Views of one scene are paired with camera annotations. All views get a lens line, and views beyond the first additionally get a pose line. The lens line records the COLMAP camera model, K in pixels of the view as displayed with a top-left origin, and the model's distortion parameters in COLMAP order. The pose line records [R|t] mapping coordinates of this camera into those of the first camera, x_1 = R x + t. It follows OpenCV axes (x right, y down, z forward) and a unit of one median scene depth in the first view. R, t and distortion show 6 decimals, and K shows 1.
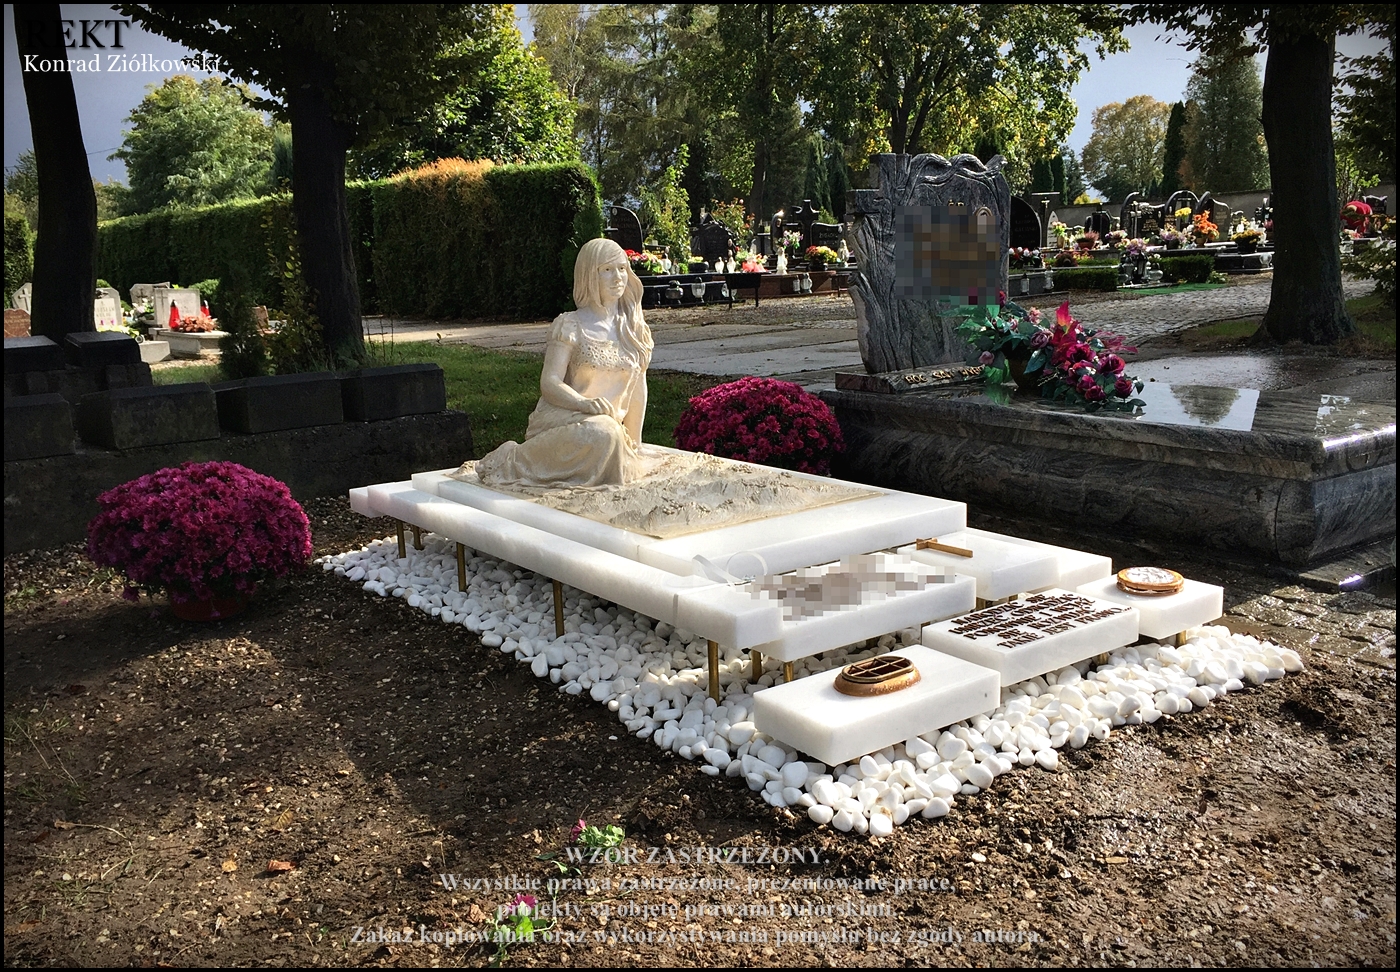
lens RADIAL K [[1243.4, 0, 698.4], [0, 1243.4, 509.8], [0, 0, 1]] dist [0.063246, -0.084414]
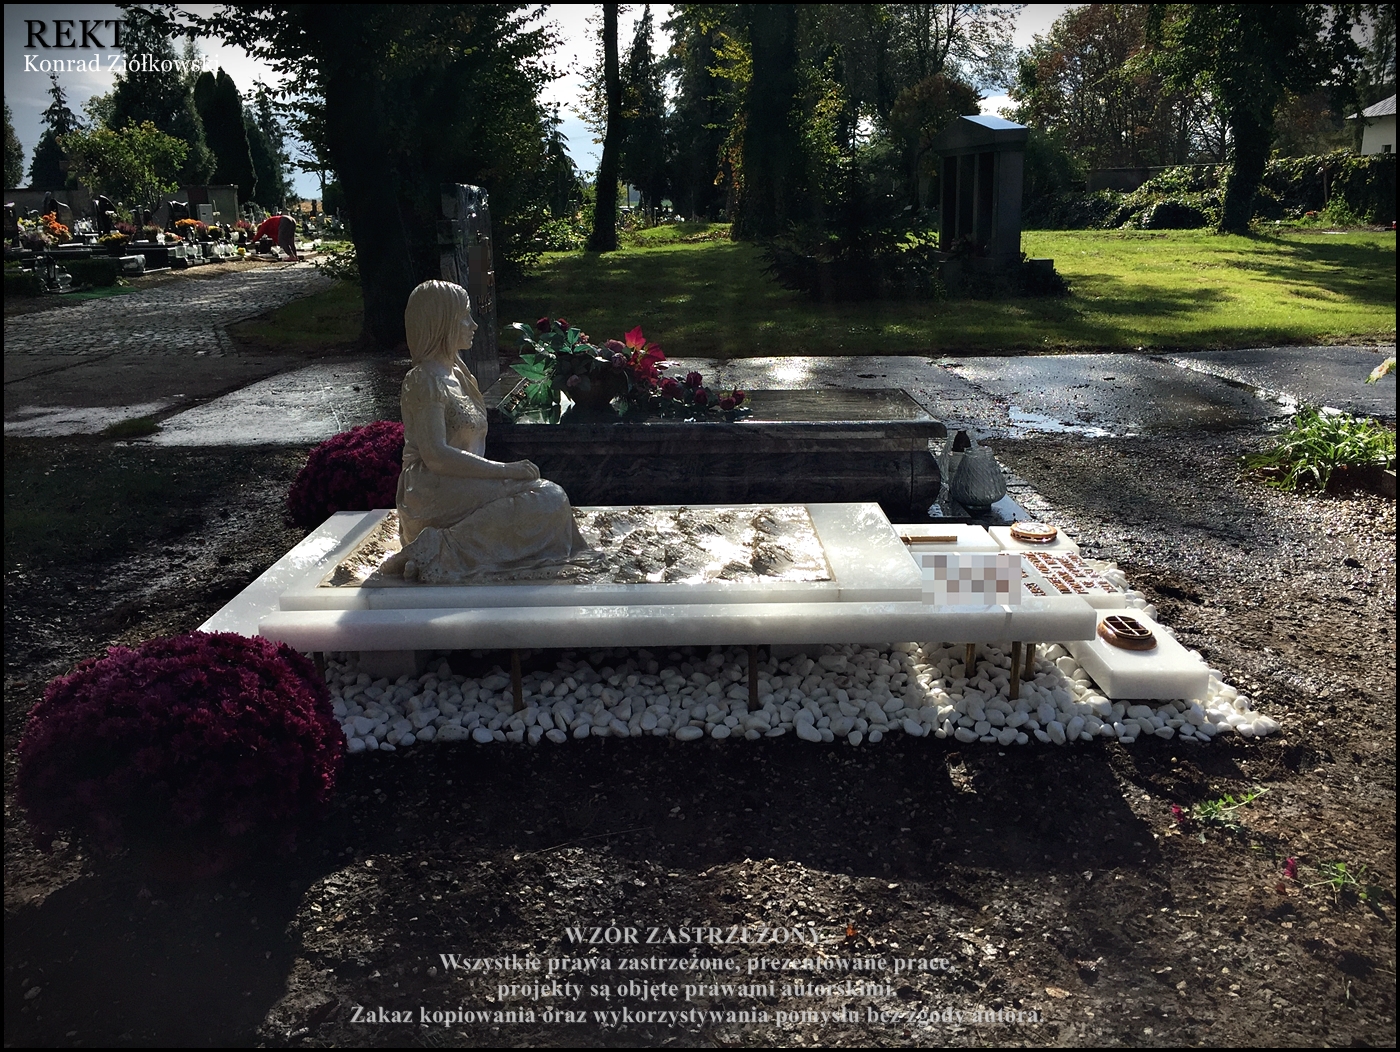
lens RADIAL K [[1189.1, 0, 701.8], [0, 1189.1, 520.1], [0, 0, 1]] dist [0.077207, -0.117525]
pose [[0.574499, -0.172868, 0.800042, -1.014118], [0.157802, 0.982498, 0.098976, -0.162072], [-0.803150, 0.069386, 0.591723, 0.572567]]
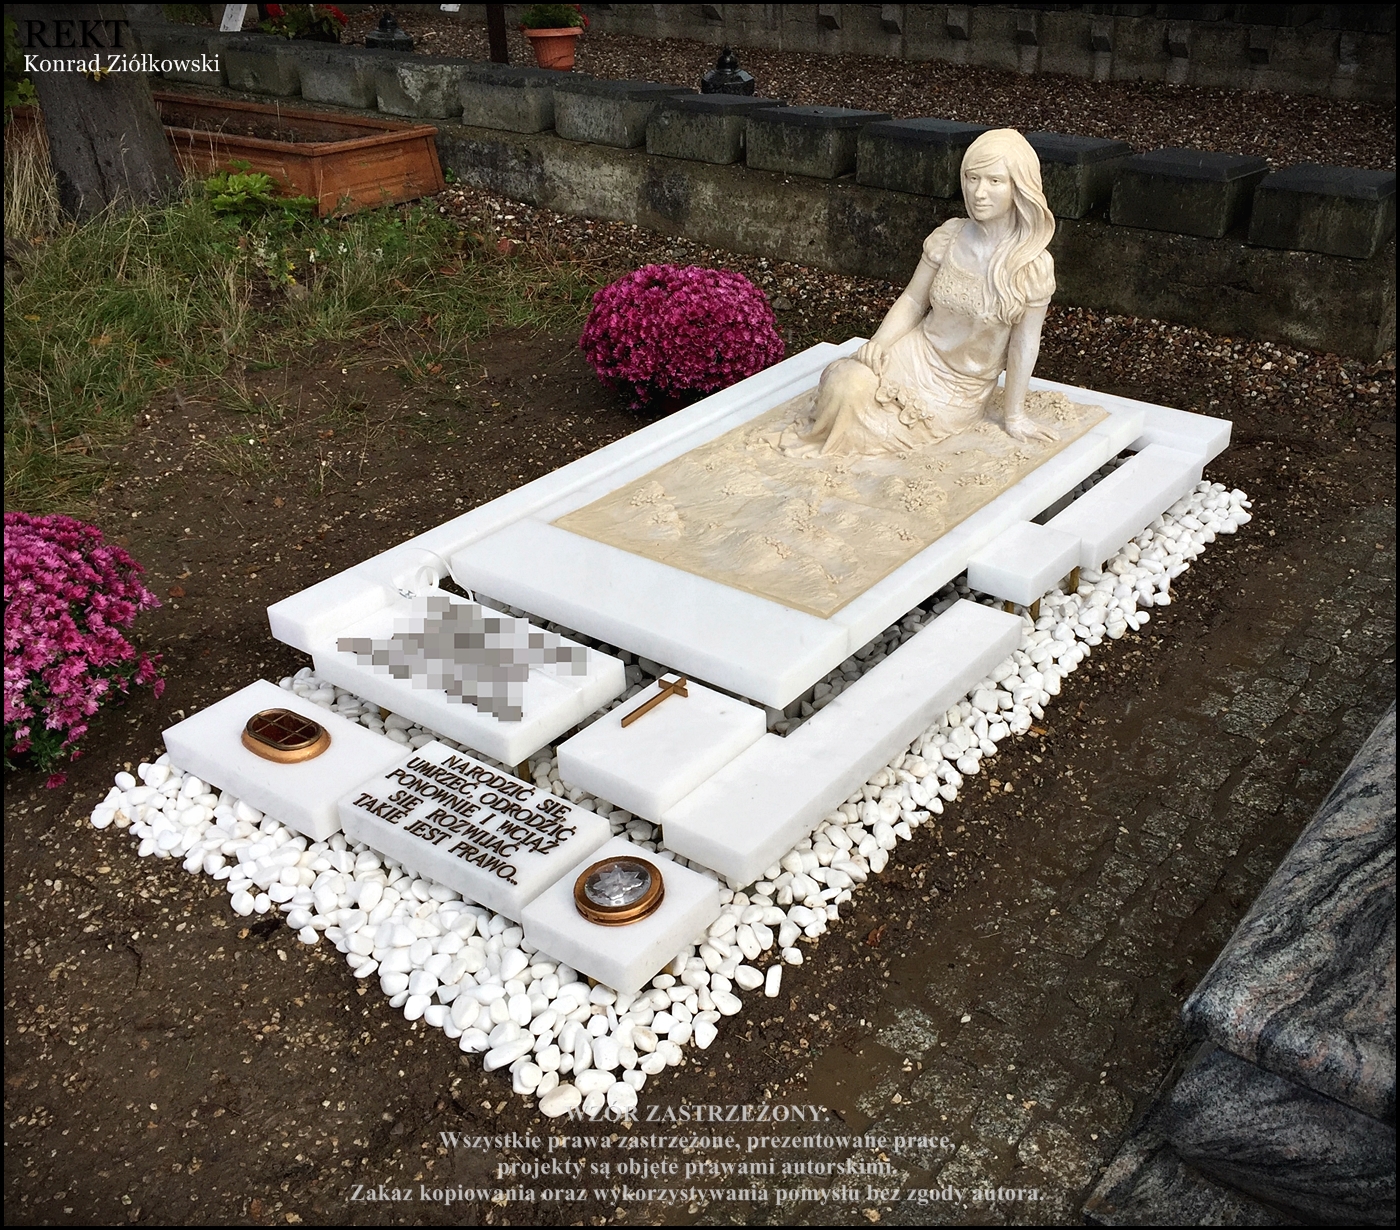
lens RADIAL K [[1464.0, 0, 815.1], [0, 1464.0, 618.1], [0, 0, 1]] dist [0.052328, -0.036233]
pose [[0.333549, 0.505304, -0.795872, 1.083271], [-0.204689, 0.862897, 0.462073, -0.529224], [0.920243, 0.008782, 0.391249, 0.869574]]
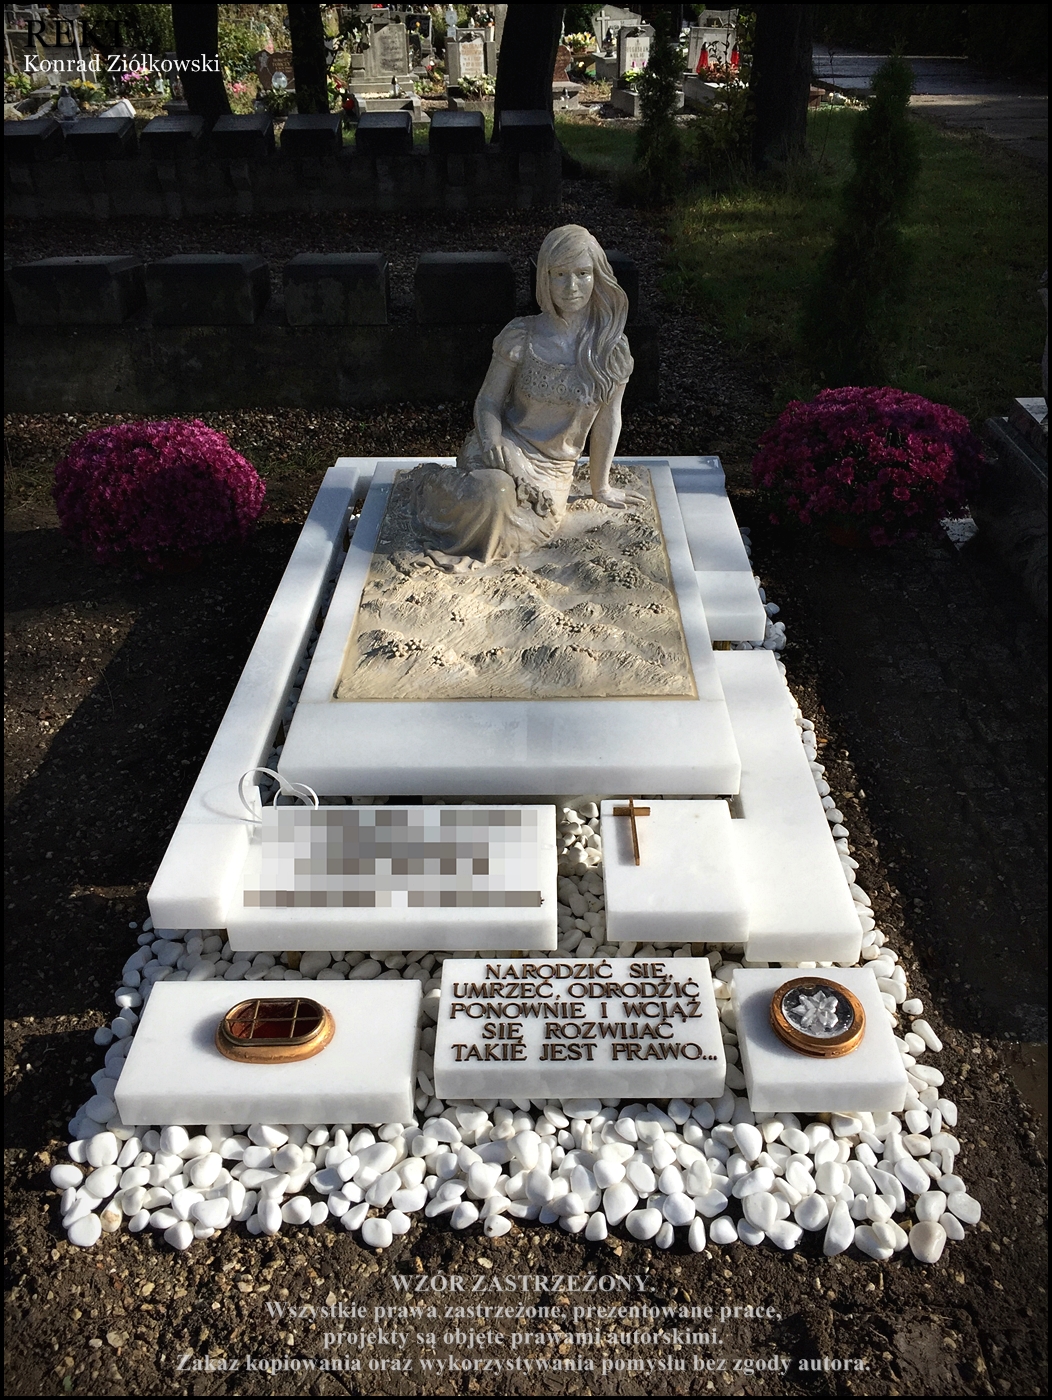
lens RADIAL K [[1189.1, 0, 521.3], [0, 1189.1, 695.5], [0, 0, 1]] dist [0.077207, -0.117525]
pose [[0.809036, 0.337627, -0.481111, 0.539612], [-0.145978, 0.908328, 0.391957, -0.367517], [0.569342, -0.246876, 0.784157, 0.498458]]
